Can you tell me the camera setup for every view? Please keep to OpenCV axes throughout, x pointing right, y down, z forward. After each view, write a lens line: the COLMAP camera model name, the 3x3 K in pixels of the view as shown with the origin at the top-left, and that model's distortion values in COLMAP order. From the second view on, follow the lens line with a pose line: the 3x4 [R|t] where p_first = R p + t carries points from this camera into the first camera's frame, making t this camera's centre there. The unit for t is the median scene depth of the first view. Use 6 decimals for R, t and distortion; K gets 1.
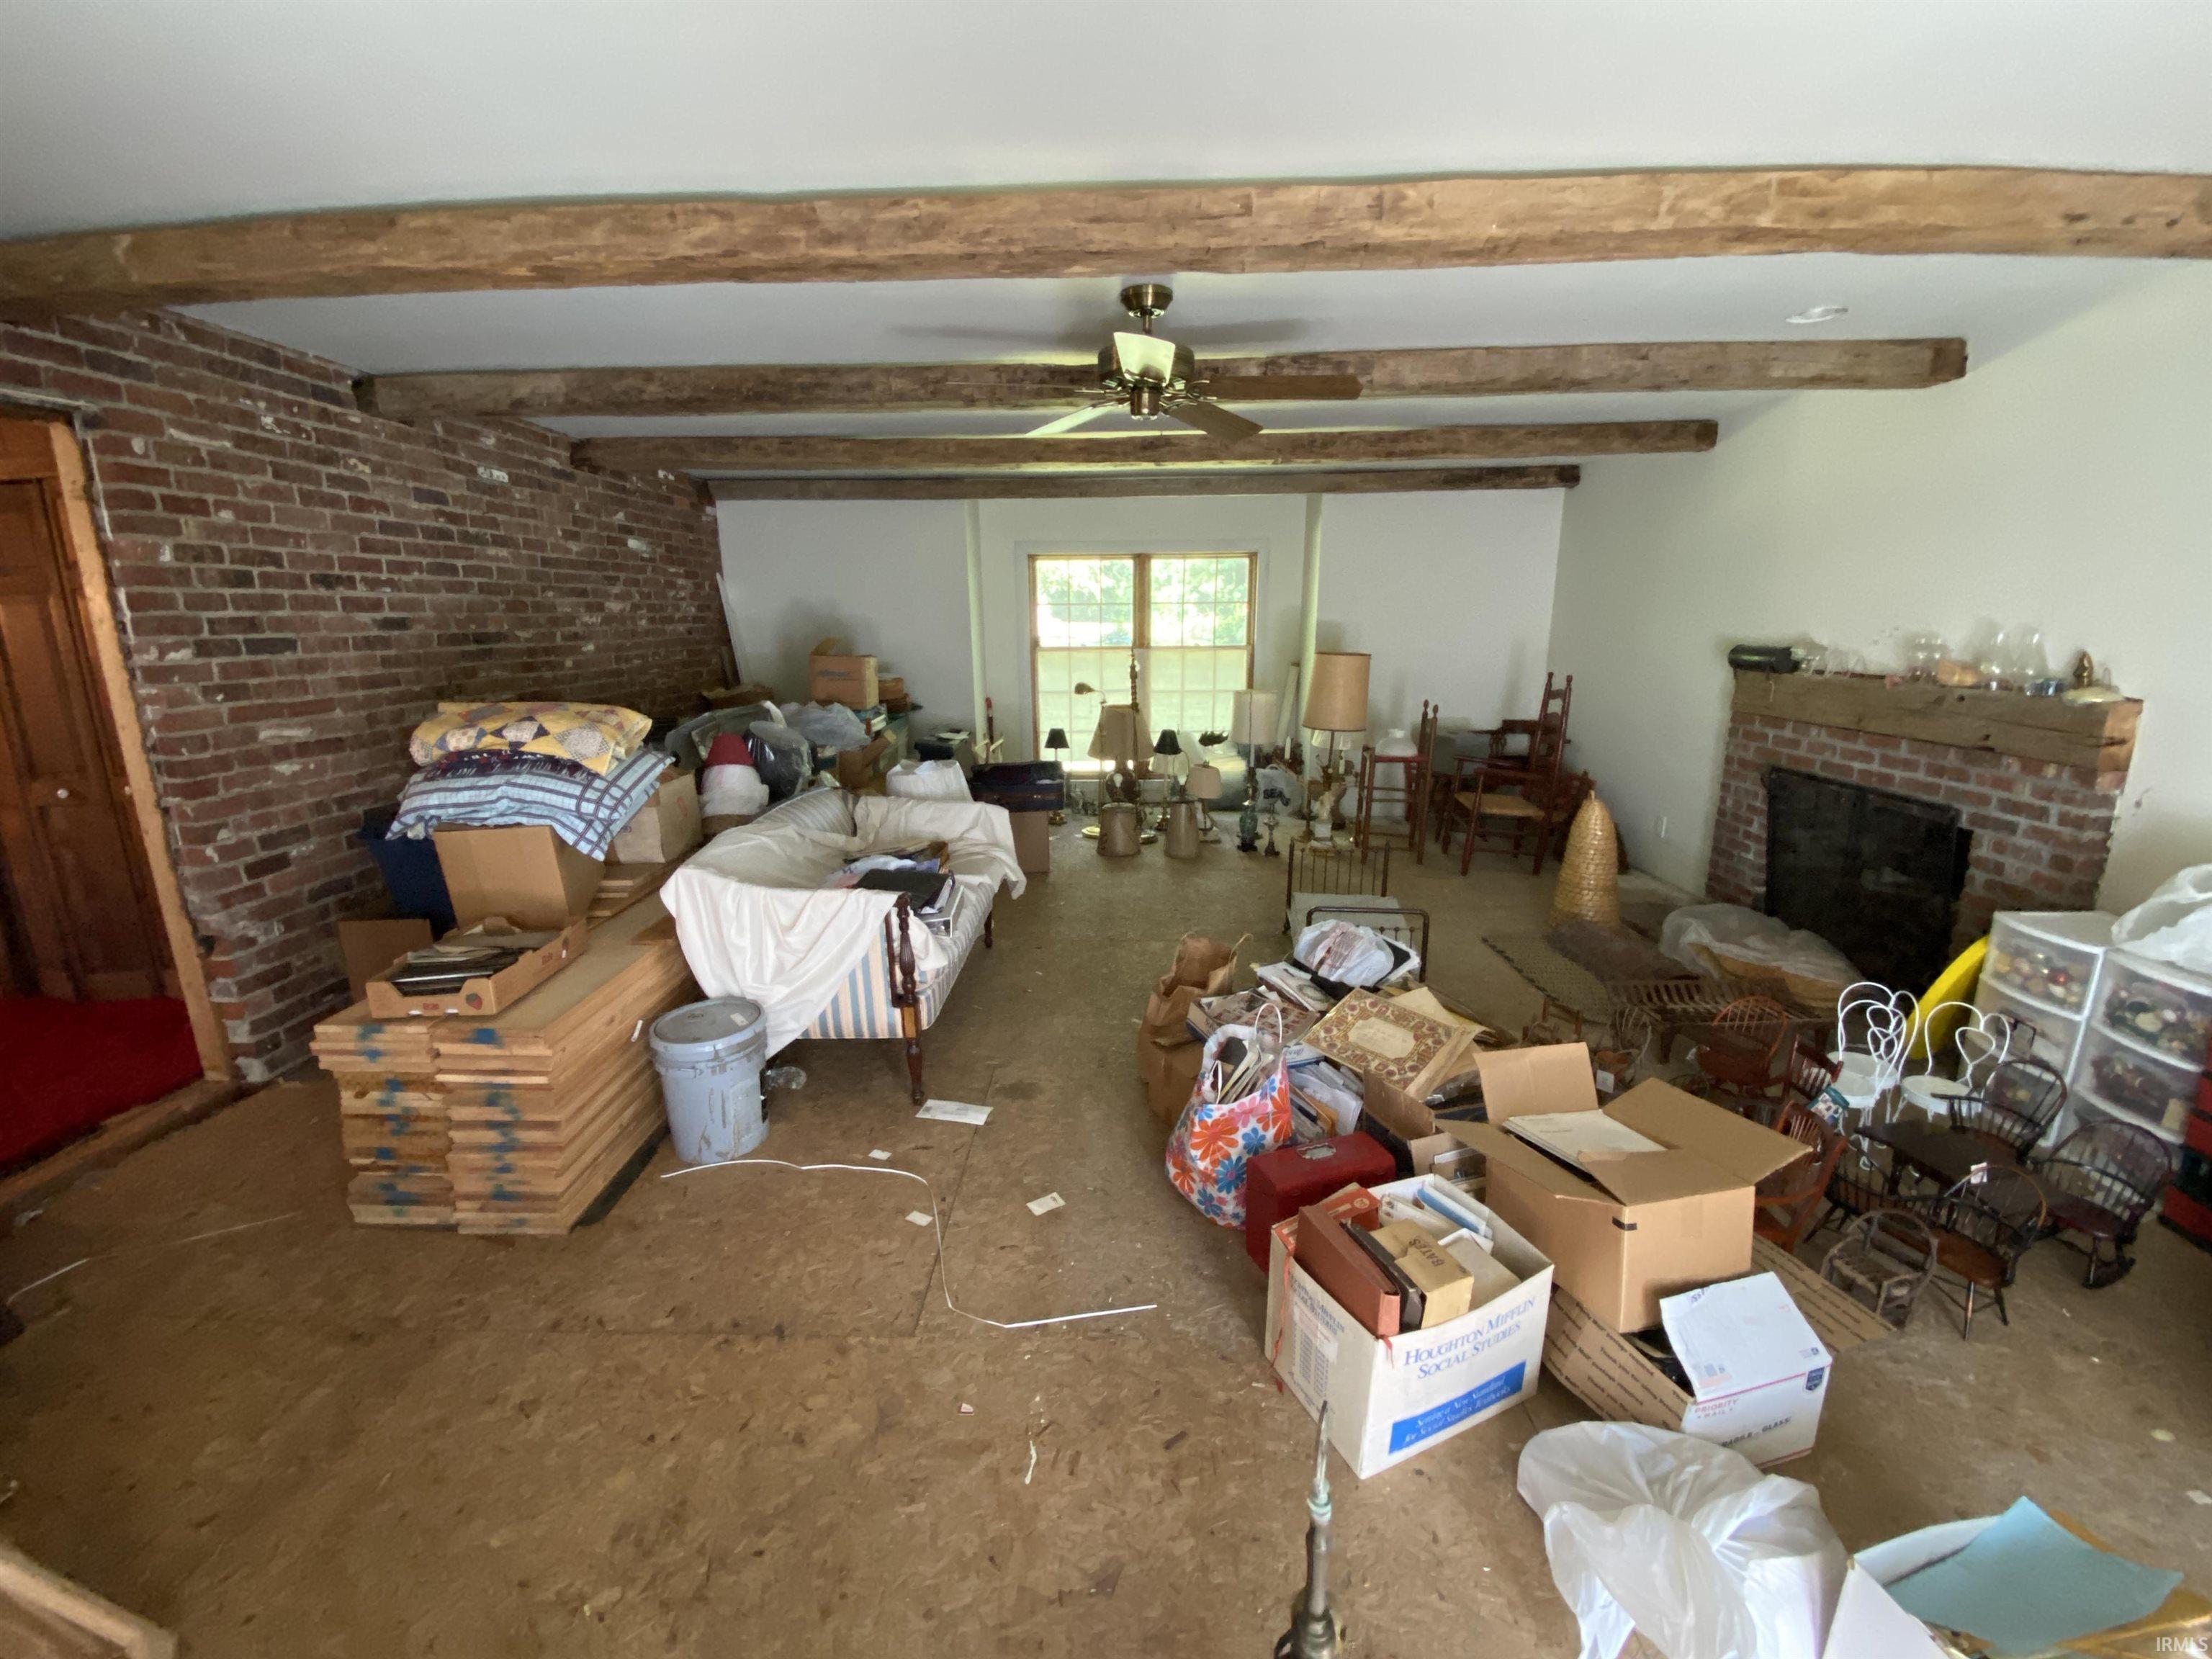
lens RADIAL K [[911.7, 0, 1291.0], [0, 911.7, 846.2], [0, 0, 1]] dist [0.001779, -0.008774]
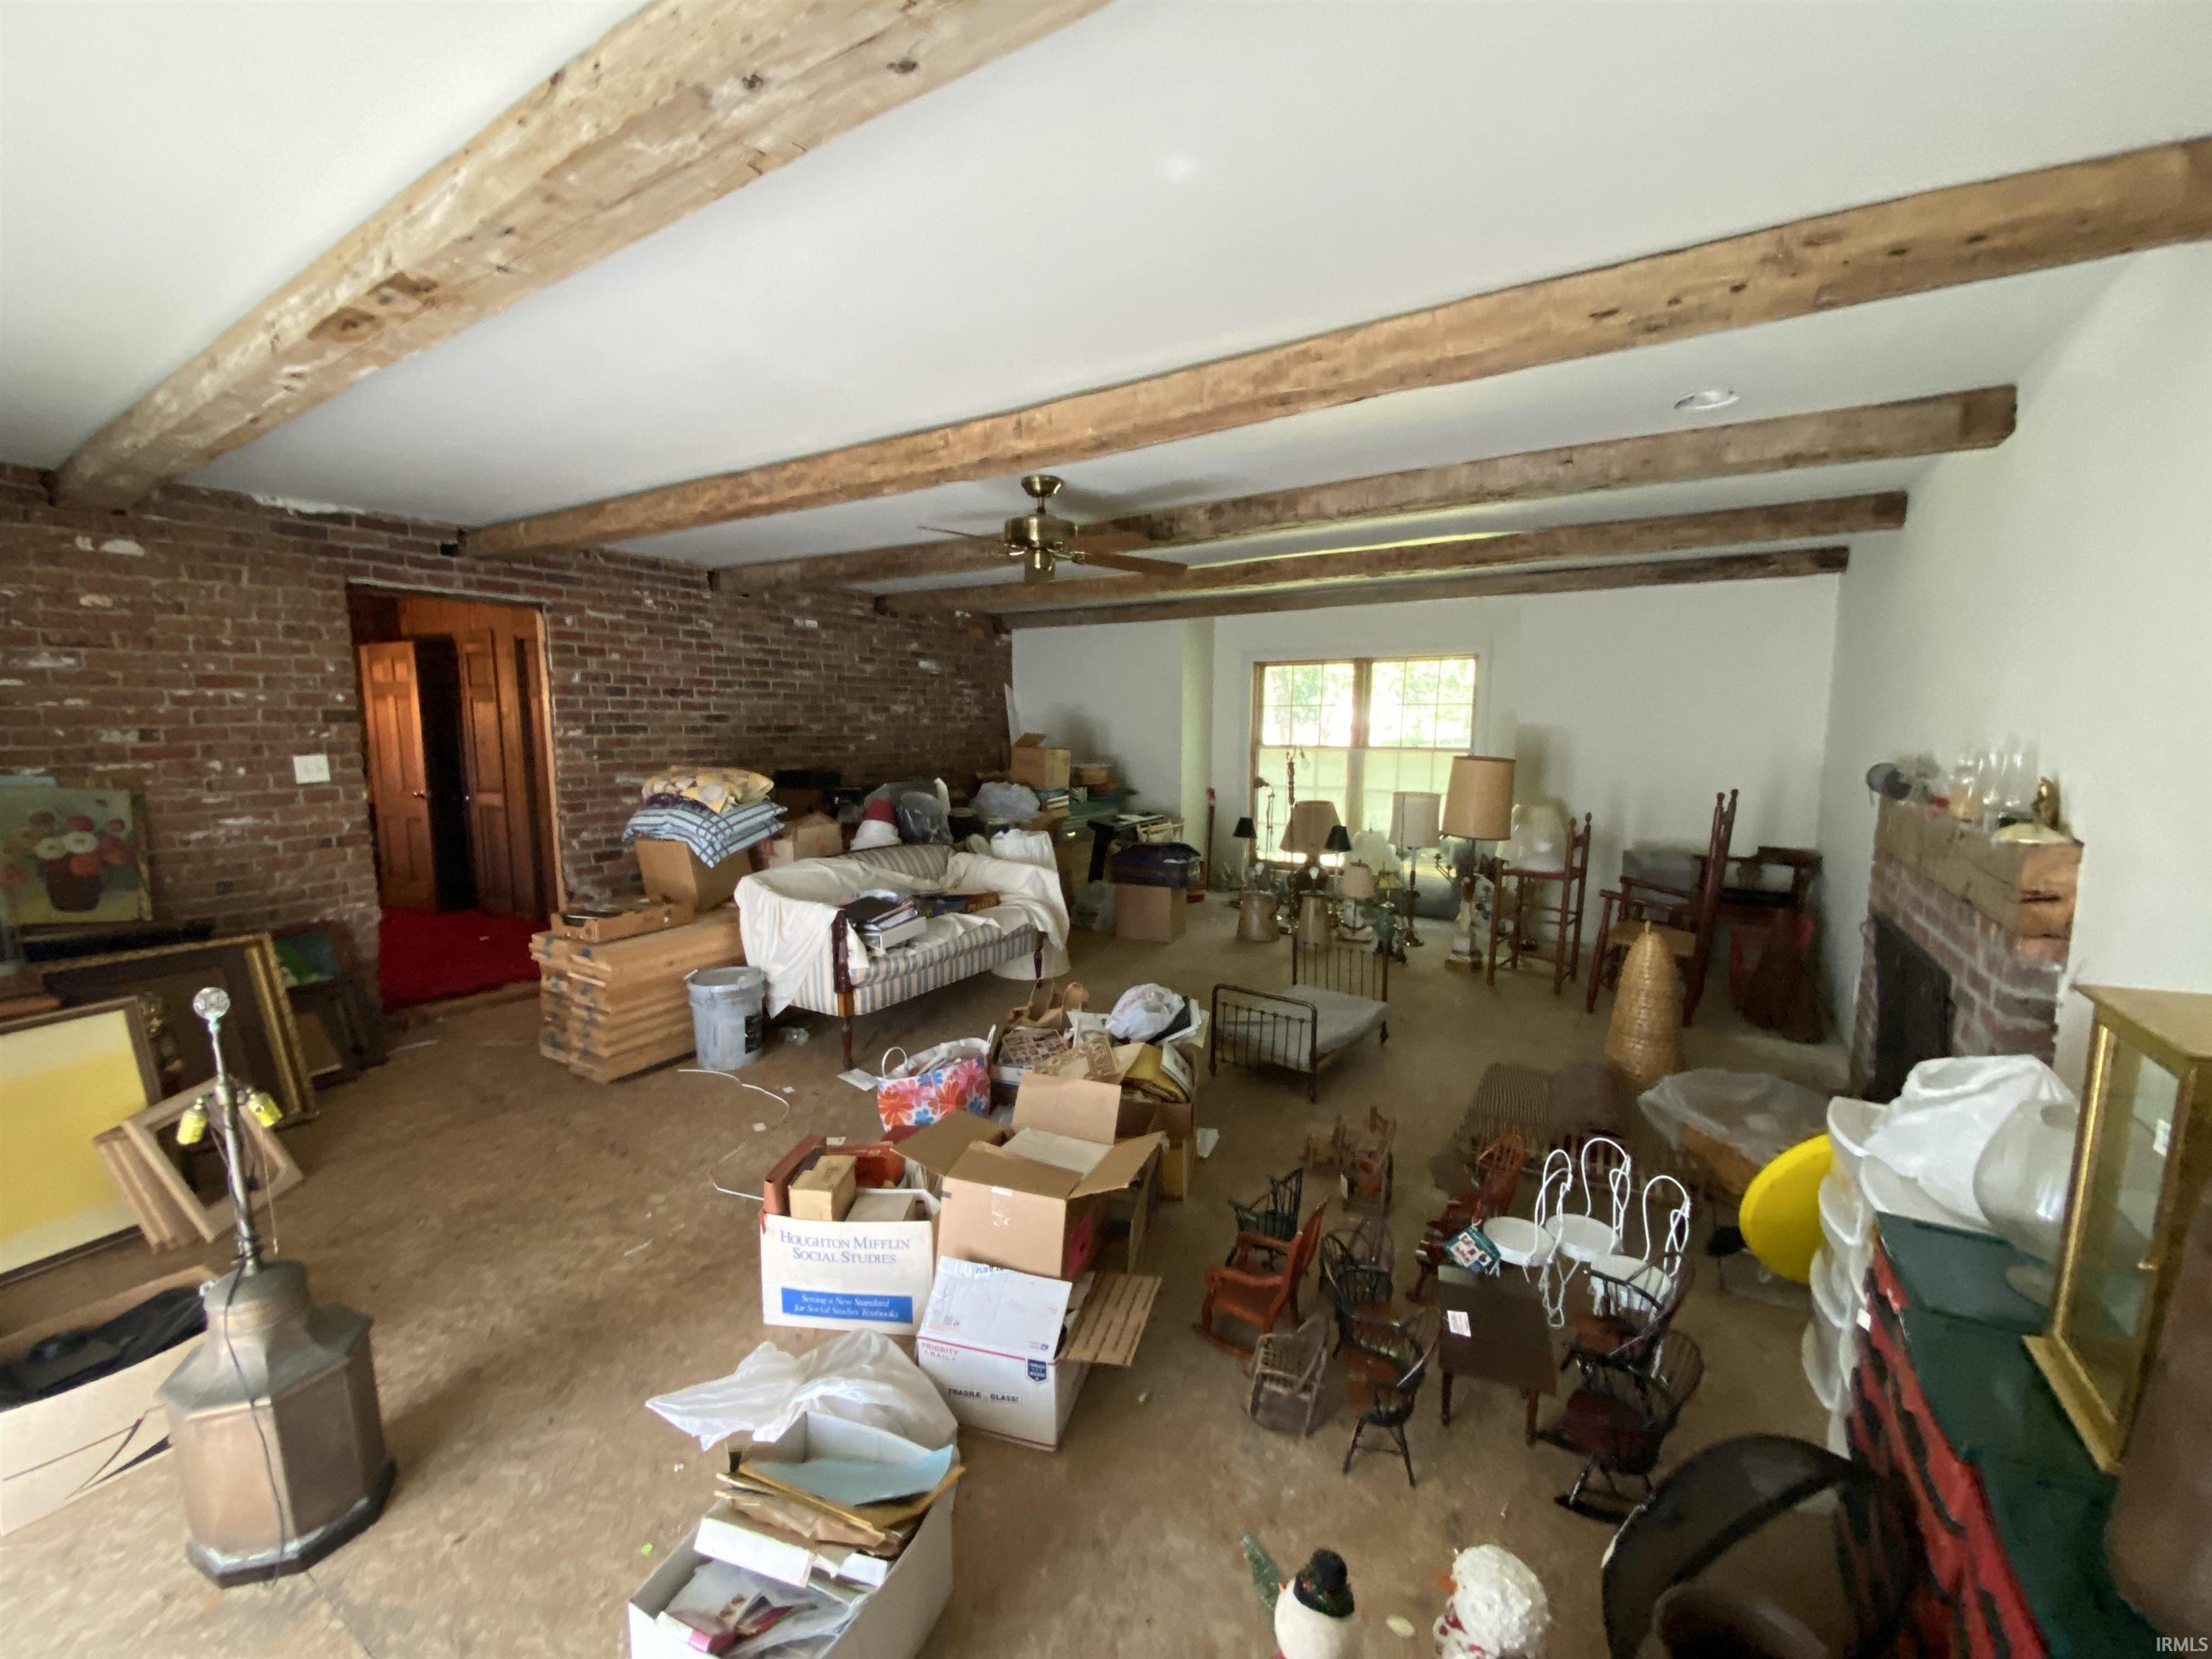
lens RADIAL K [[911.7, 0, 1110.6], [0, 911.7, 846.5], [0, 0, 1]] dist [0.001779, -0.008774]
pose [[0.859140, 0.080545, -0.505362, 0.579980], [-0.134112, 0.988458, -0.070455, -0.001900], [0.493854, 0.128306, 0.860027, -0.016900]]
